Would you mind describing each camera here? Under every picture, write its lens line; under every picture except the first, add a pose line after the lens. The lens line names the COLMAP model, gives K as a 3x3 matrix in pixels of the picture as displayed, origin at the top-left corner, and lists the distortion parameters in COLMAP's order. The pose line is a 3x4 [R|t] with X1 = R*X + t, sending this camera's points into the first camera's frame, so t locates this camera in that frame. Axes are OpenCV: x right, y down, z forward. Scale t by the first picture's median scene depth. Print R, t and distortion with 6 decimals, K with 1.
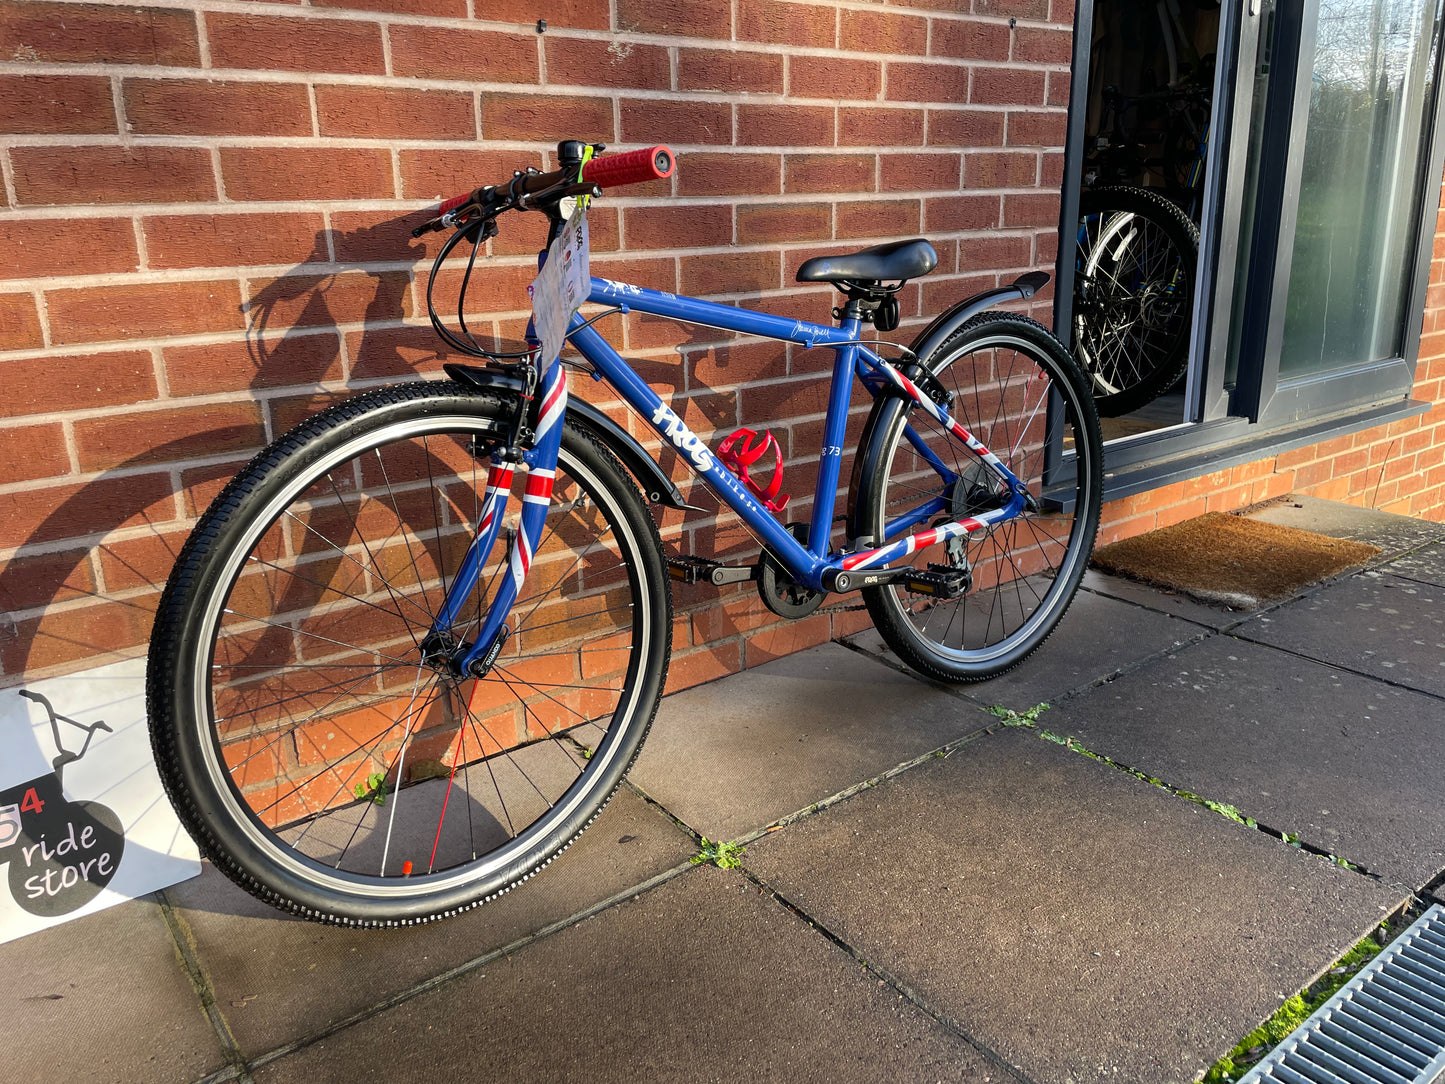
lens RADIAL K [[1091.1, 0, 720.1], [0, 1091.1, 523.1], [0, 0, 1]] dist [0.097993, -0.129319]
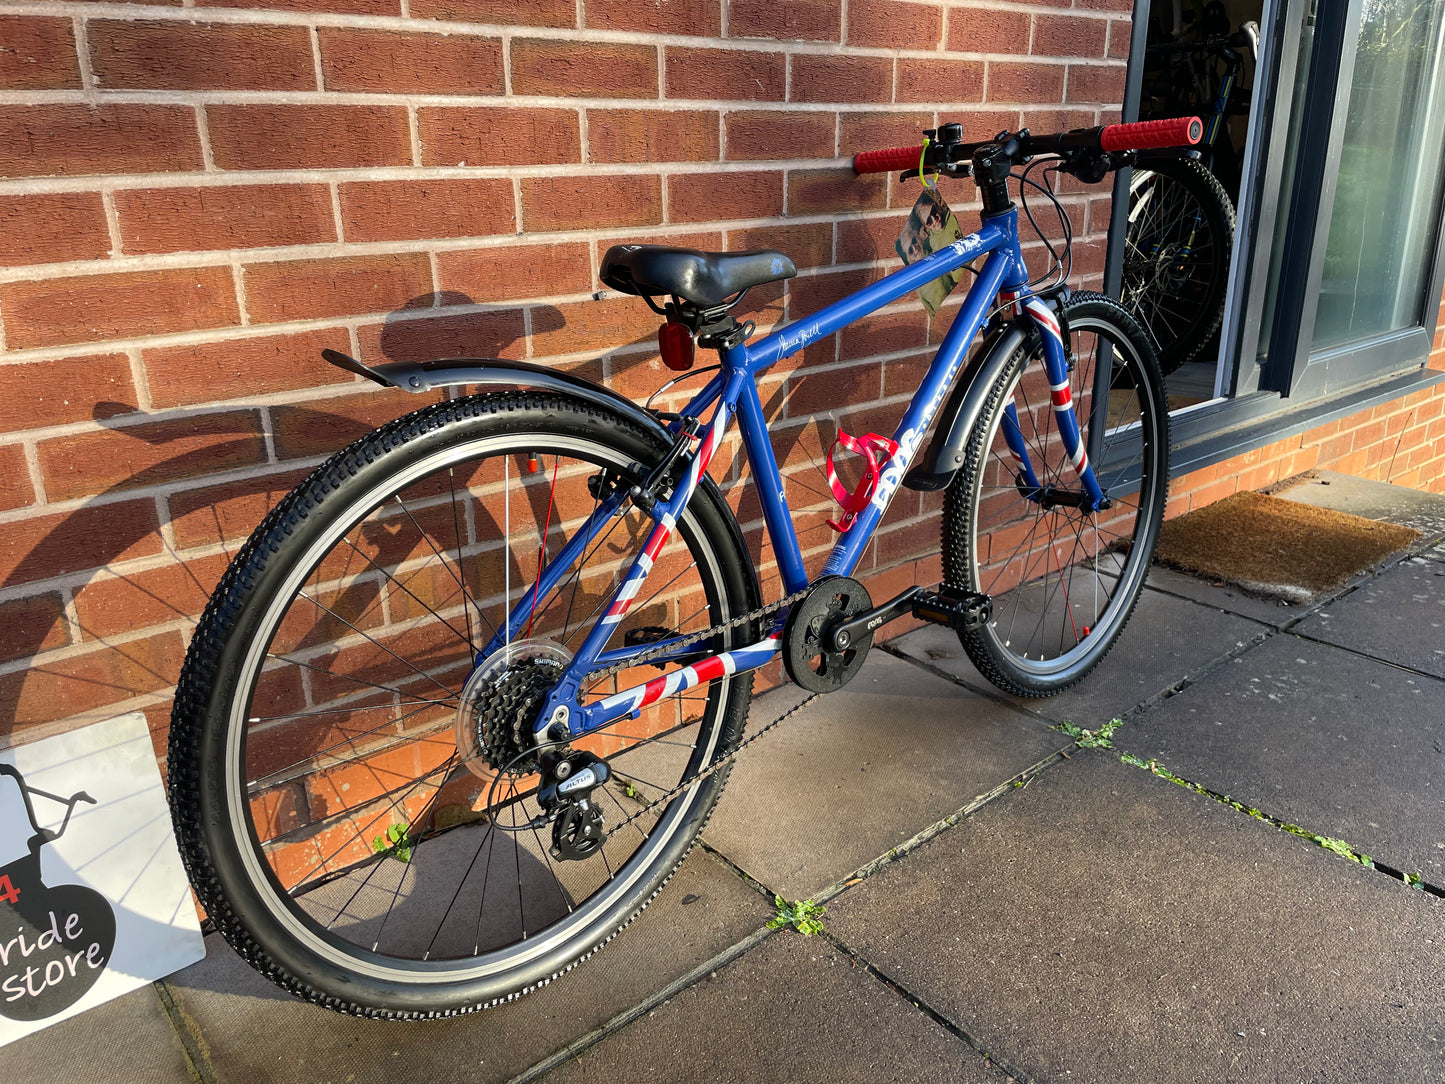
lens RADIAL K [[1091.1, 0, 732.1], [0, 1091.1, 533.3], [0, 0, 1]] dist [0.097993, -0.129319]
pose [[0.998429, -0.009673, 0.055198, -0.091234], [0.006634, 0.998465, 0.054988, -0.053164], [-0.055645, -0.054536, 0.996960, 0.117196]]
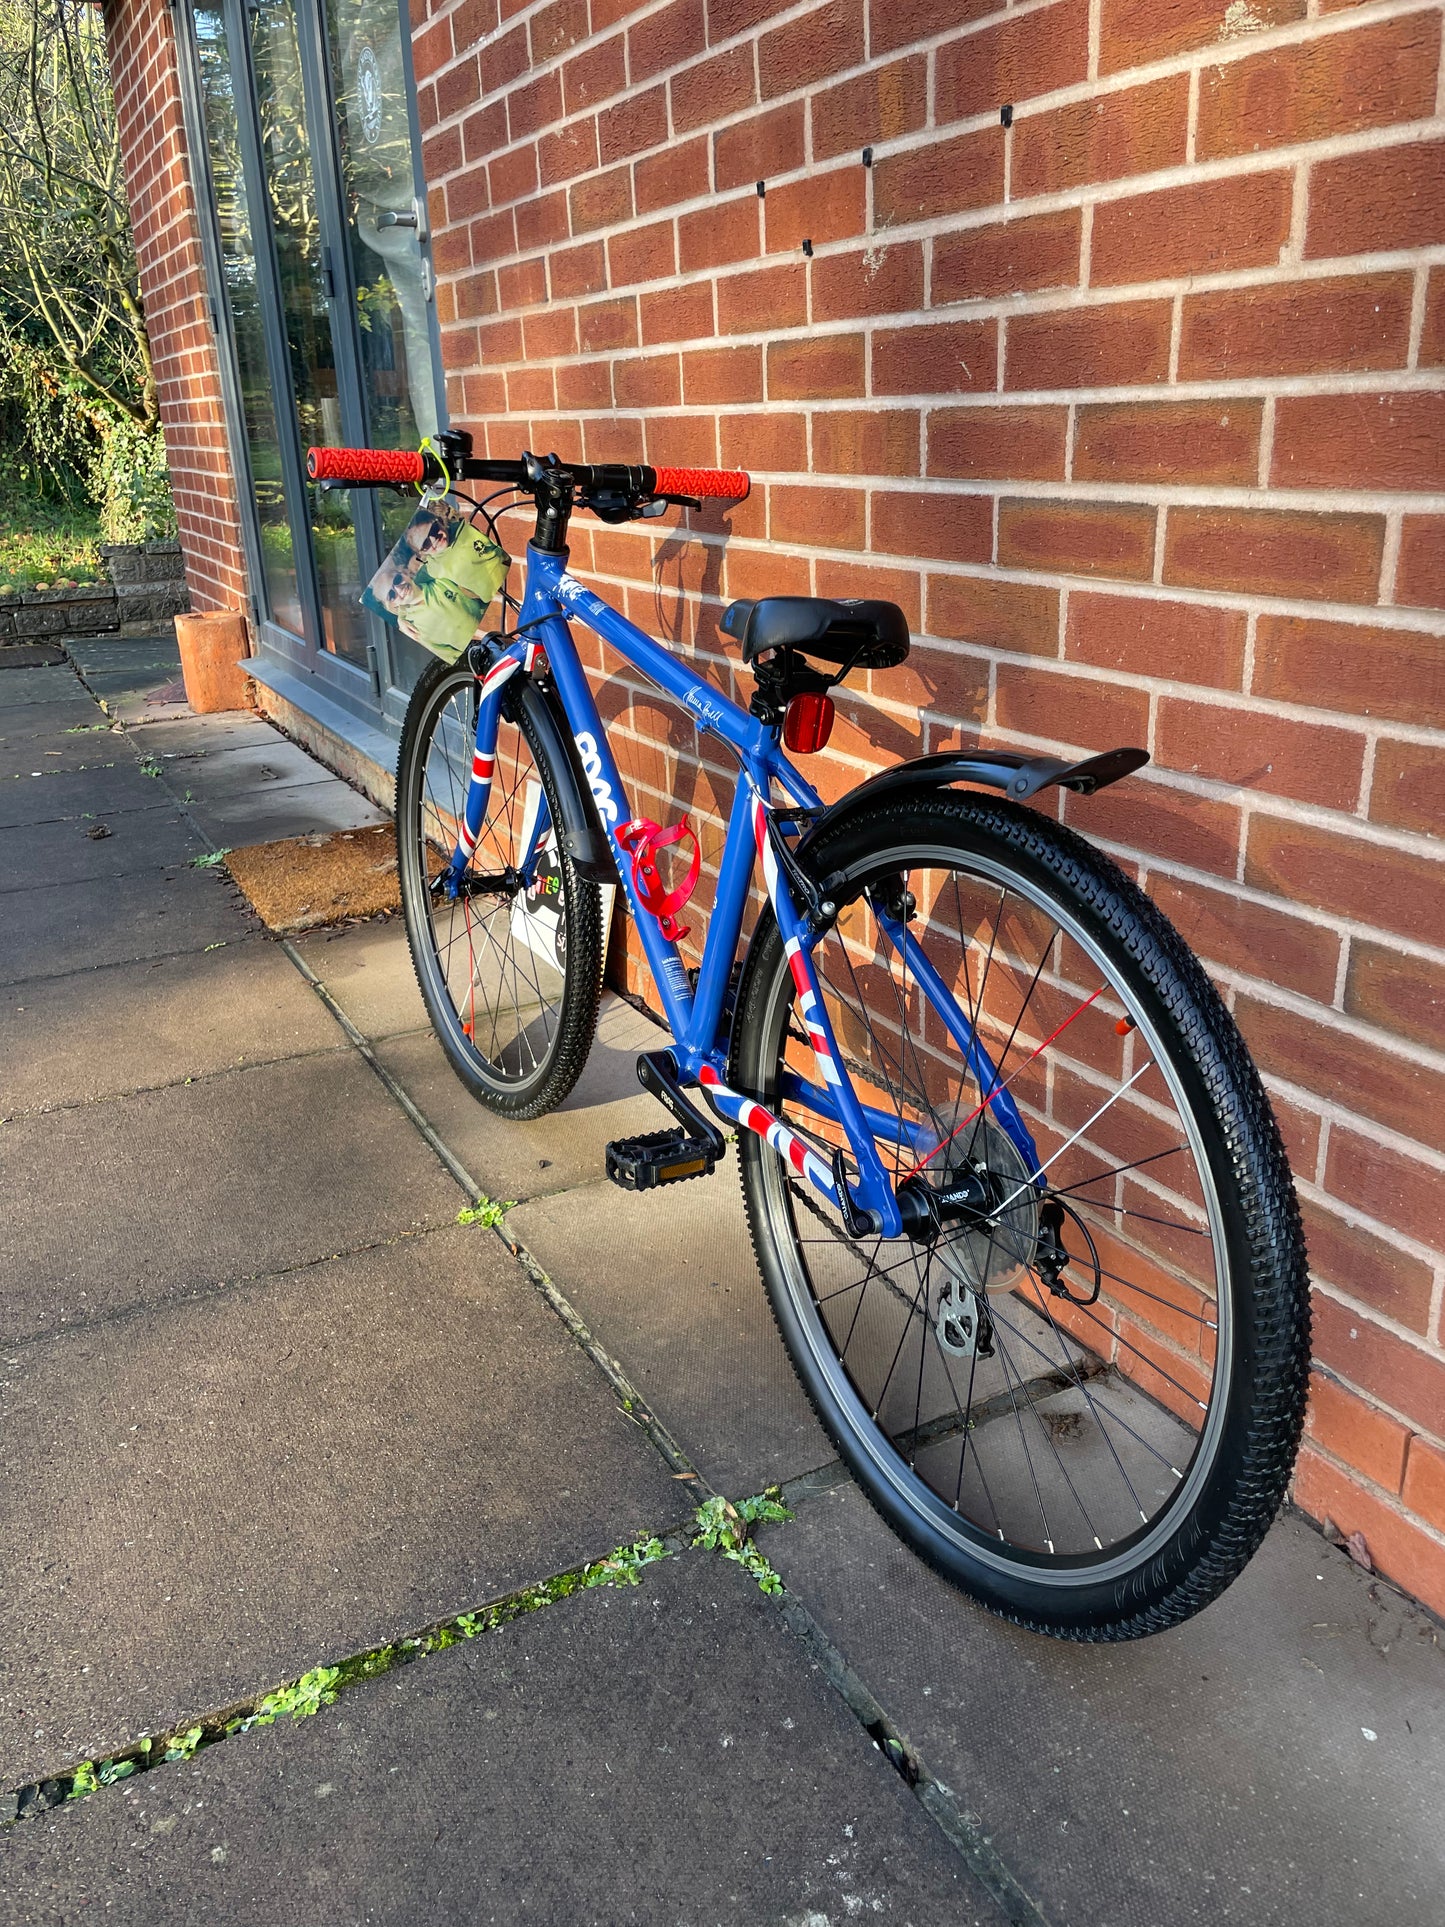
lens RADIAL K [[1455.0, 0, 735.4], [0, 1455.0, 951.3], [0, 0, 1]] dist [0.097993, -0.129319]
pose [[-0.150601, 0.365260, -0.918643, 0.921871], [-0.246001, 0.886166, 0.392676, -0.387559], [0.957498, 0.285124, -0.043603, 1.083806]]
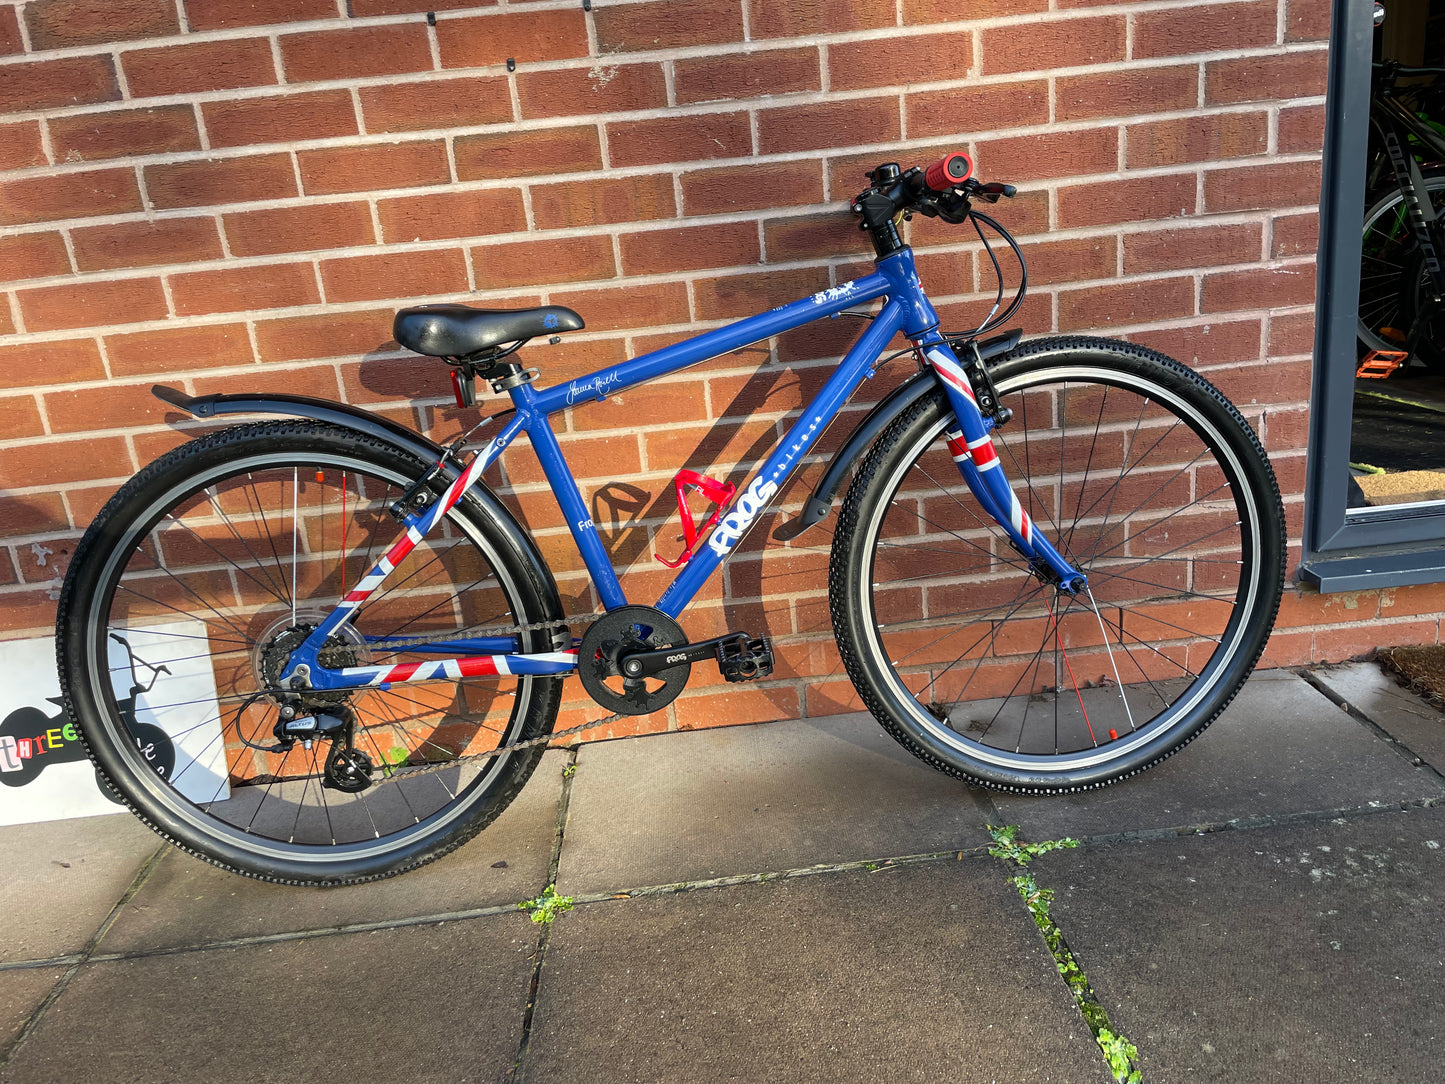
lens RADIAL K [[1091.1, 0, 737.2], [0, 1091.1, 524.7], [0, 0, 1]] dist [0.097993, -0.129319]
pose [[0.830127, 0.103712, -0.547843, 0.586710], [-0.082914, 0.994586, 0.062649, -0.103204], [0.551374, -0.006583, 0.834232, 0.248920]]
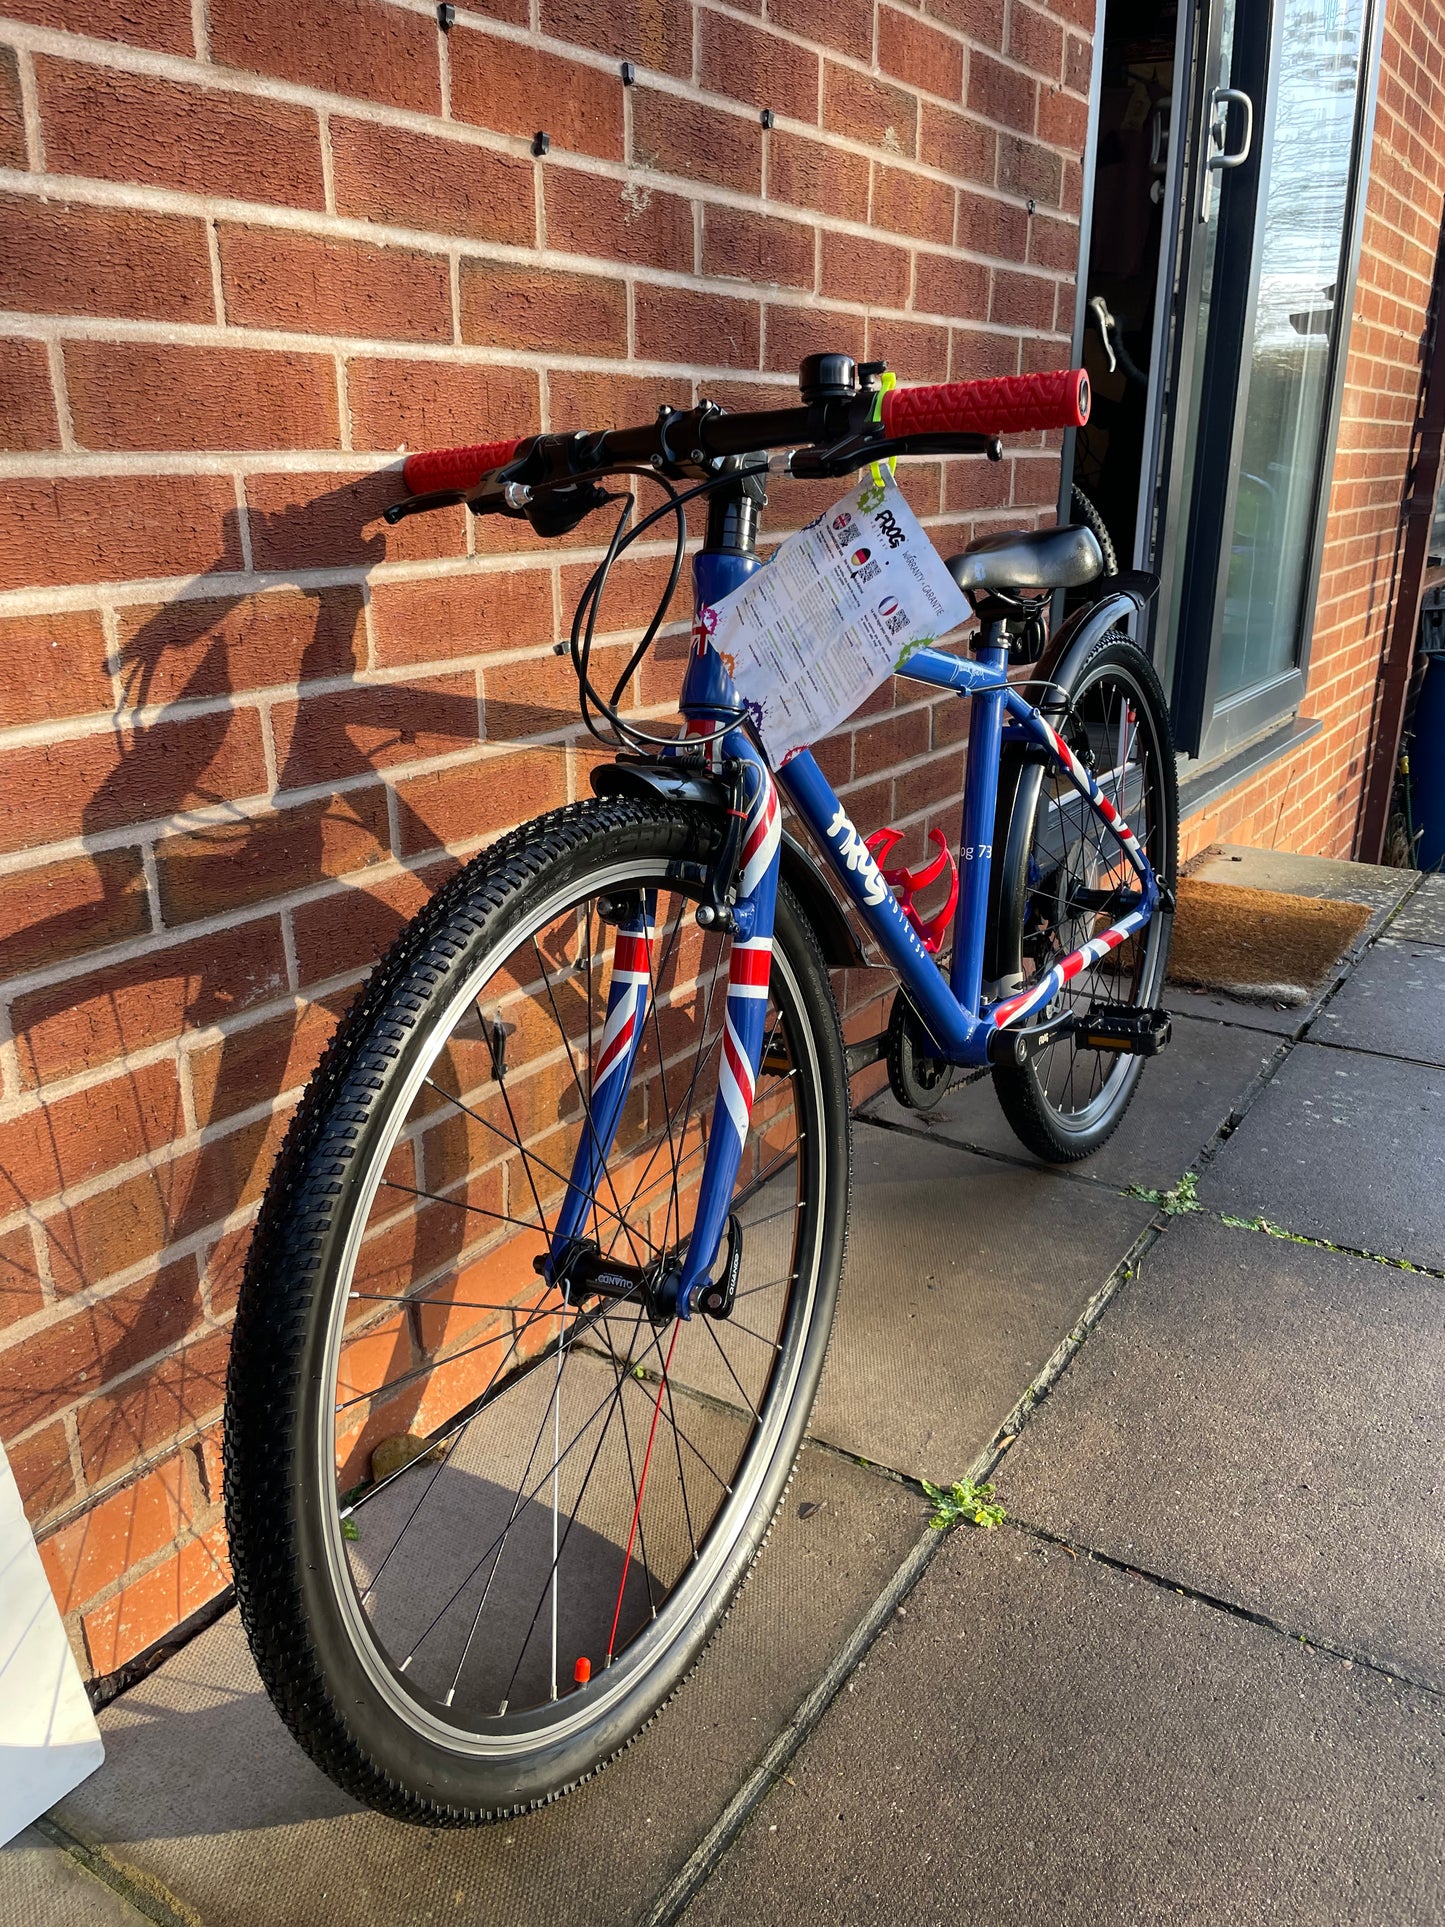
lens RADIAL K [[1455.0, 0, 736.8], [0, 1455.0, 963.3], [0, 0, 1]] dist [0.097993, -0.129319]
pose [[0.935709, -0.097478, 0.339039, -0.348168], [0.080926, 0.994749, 0.062657, -0.068010], [-0.343367, -0.031192, 0.938683, 0.230650]]
